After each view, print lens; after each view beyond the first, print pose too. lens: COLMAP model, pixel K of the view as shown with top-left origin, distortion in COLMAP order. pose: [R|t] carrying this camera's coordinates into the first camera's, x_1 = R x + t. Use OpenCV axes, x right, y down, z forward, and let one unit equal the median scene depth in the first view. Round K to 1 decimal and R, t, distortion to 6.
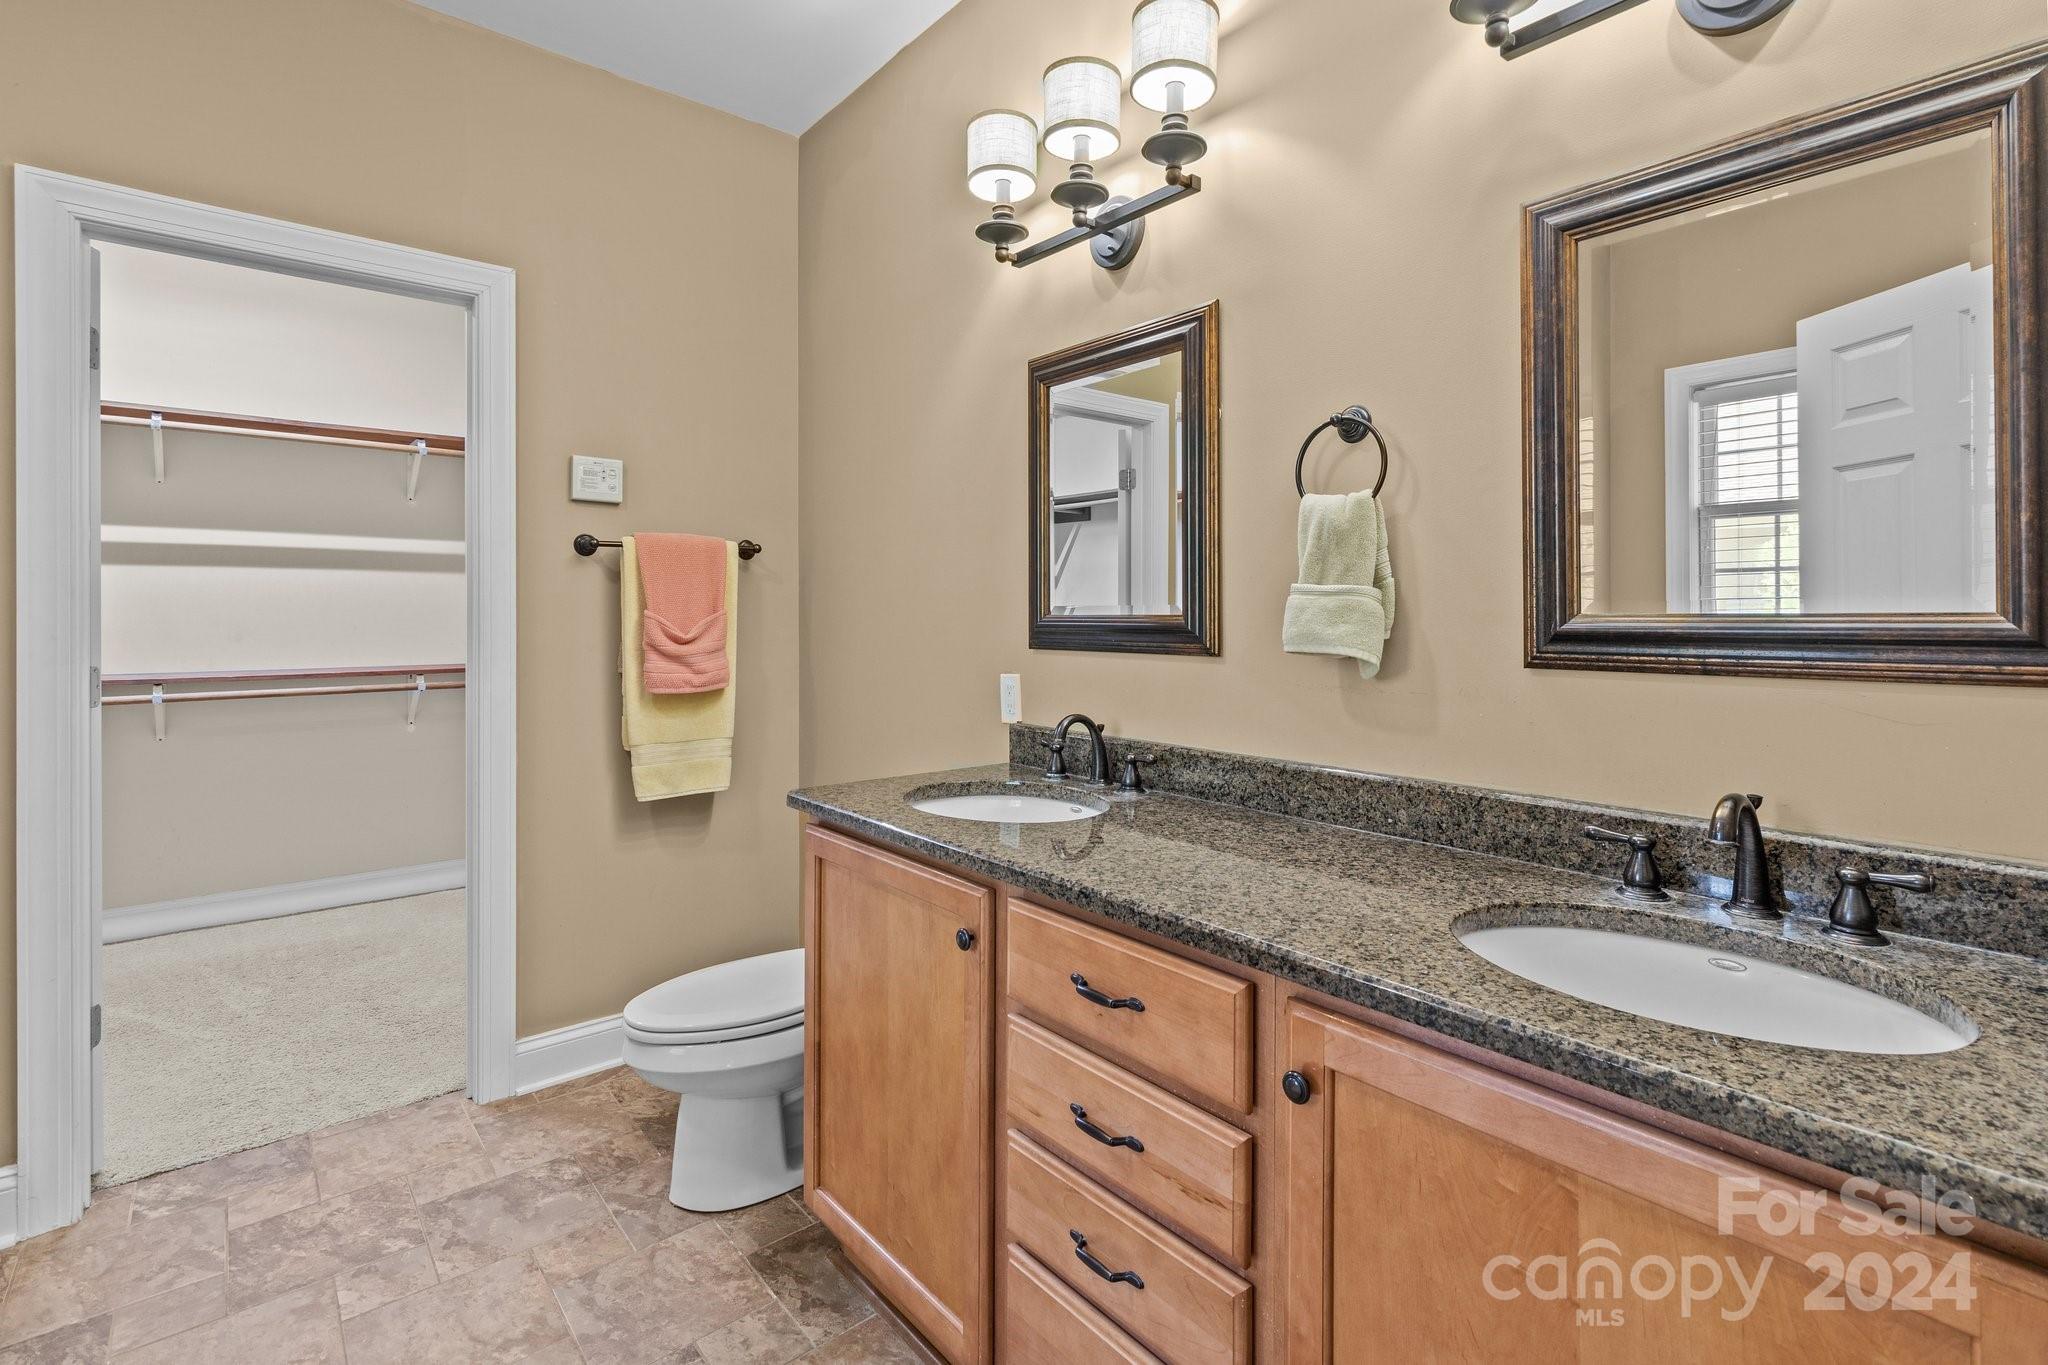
lens RADIAL K [[953.3, 0, 1047.7], [0, 953.3, 615.3], [0, 0, 1]] dist [-0.001742, 0.000233]
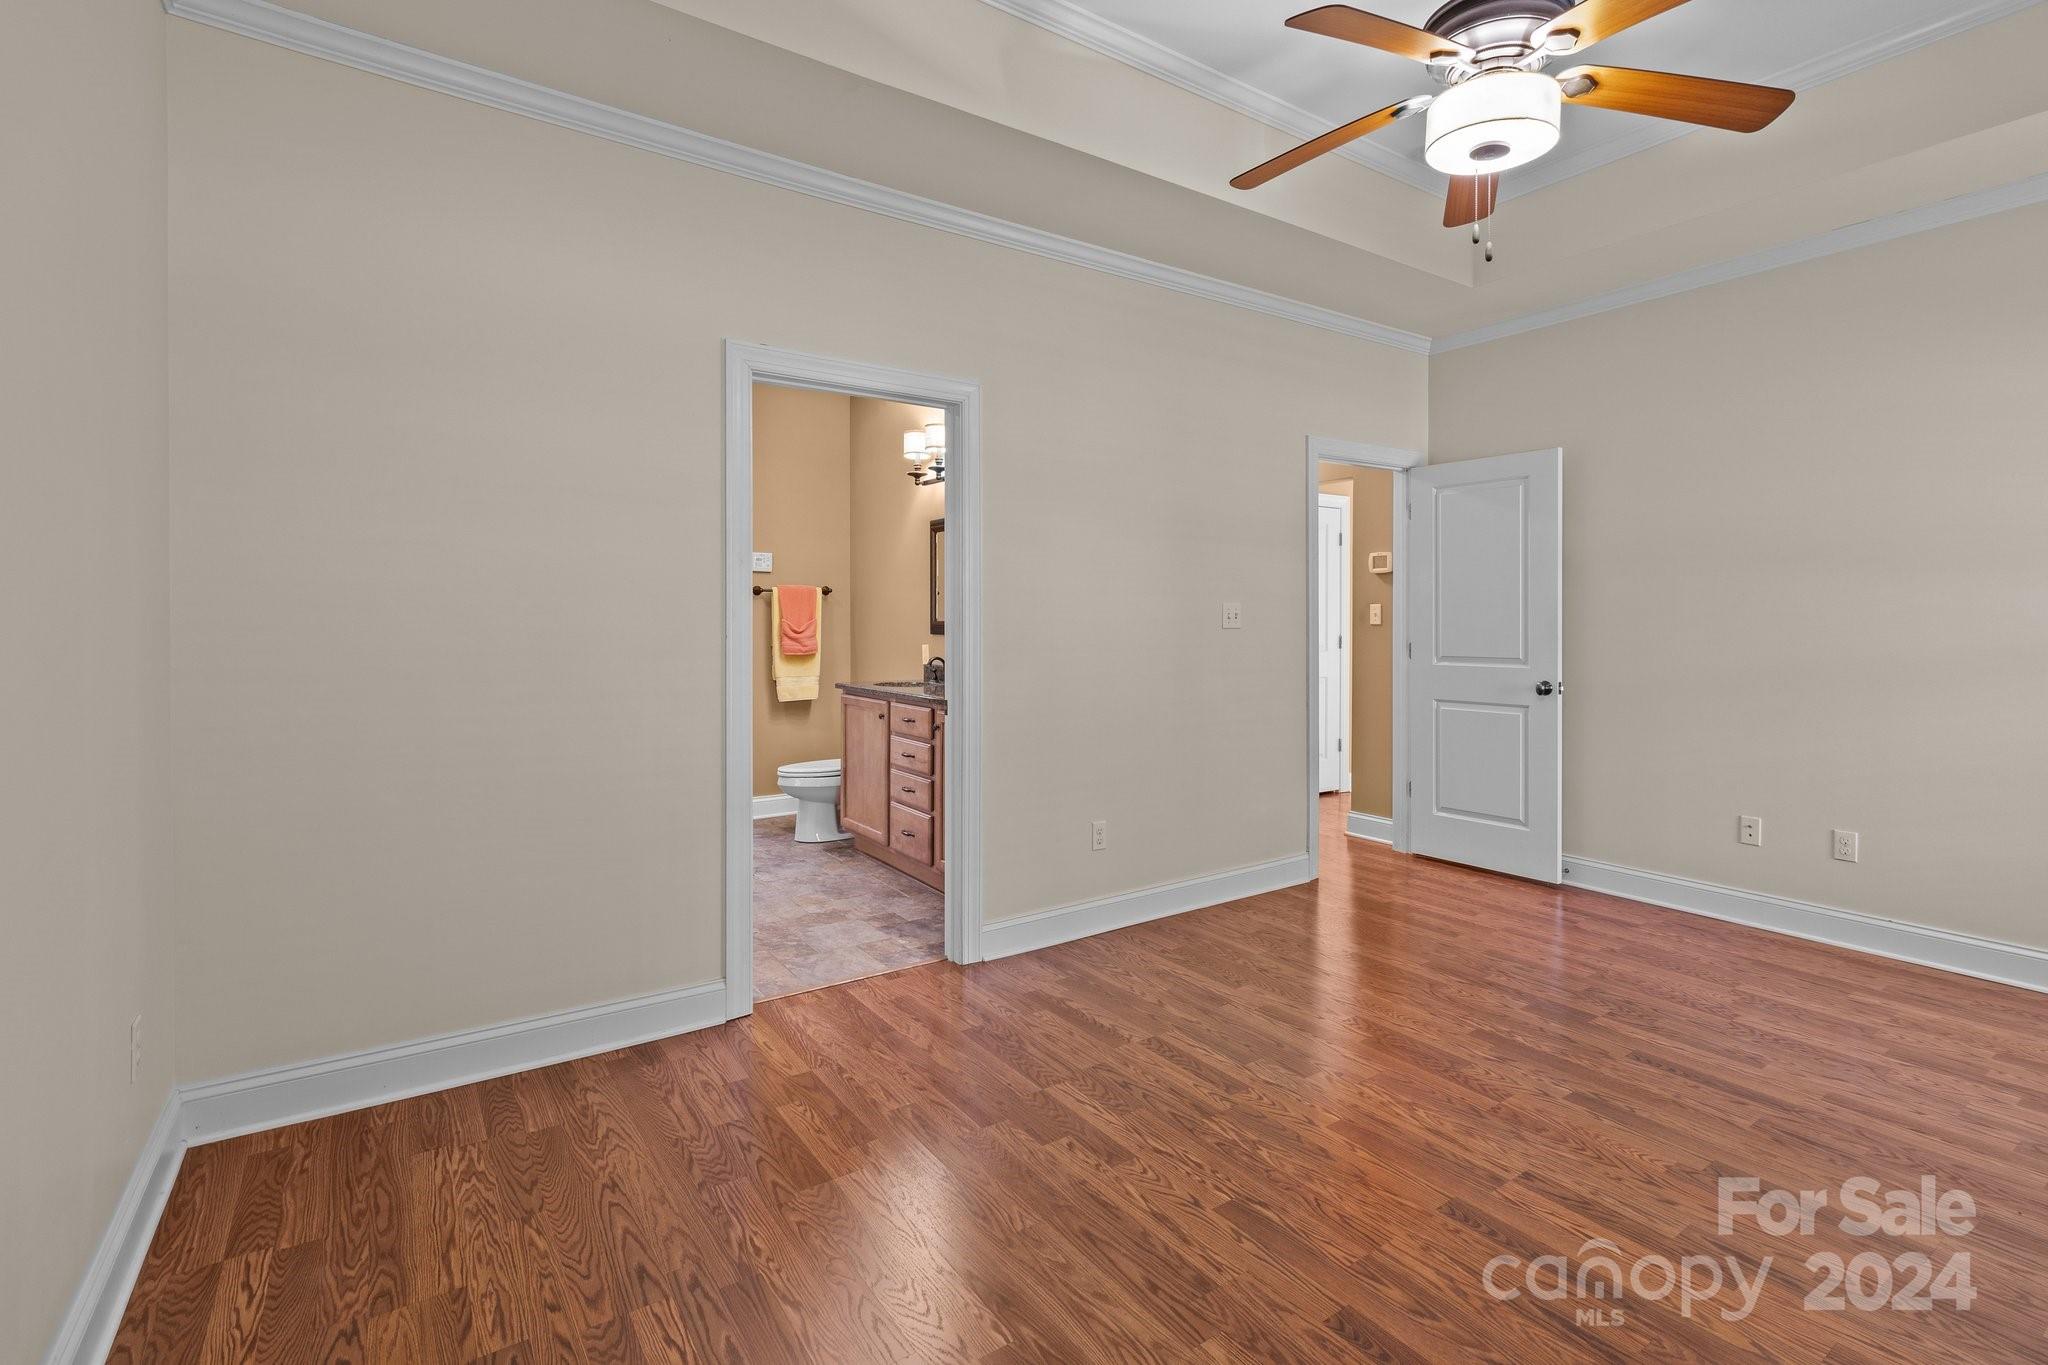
lens RADIAL K [[953.3, 0, 1047.7], [0, 953.3, 615.3], [0, 0, 1]] dist [-0.001742, 0.000233]
pose [[0.995220, -0.002965, -0.097613, 0.511448], [0.002645, 0.999991, -0.003409, -0.004931], [0.097622, 0.003134, 0.995219, -1.424261]]
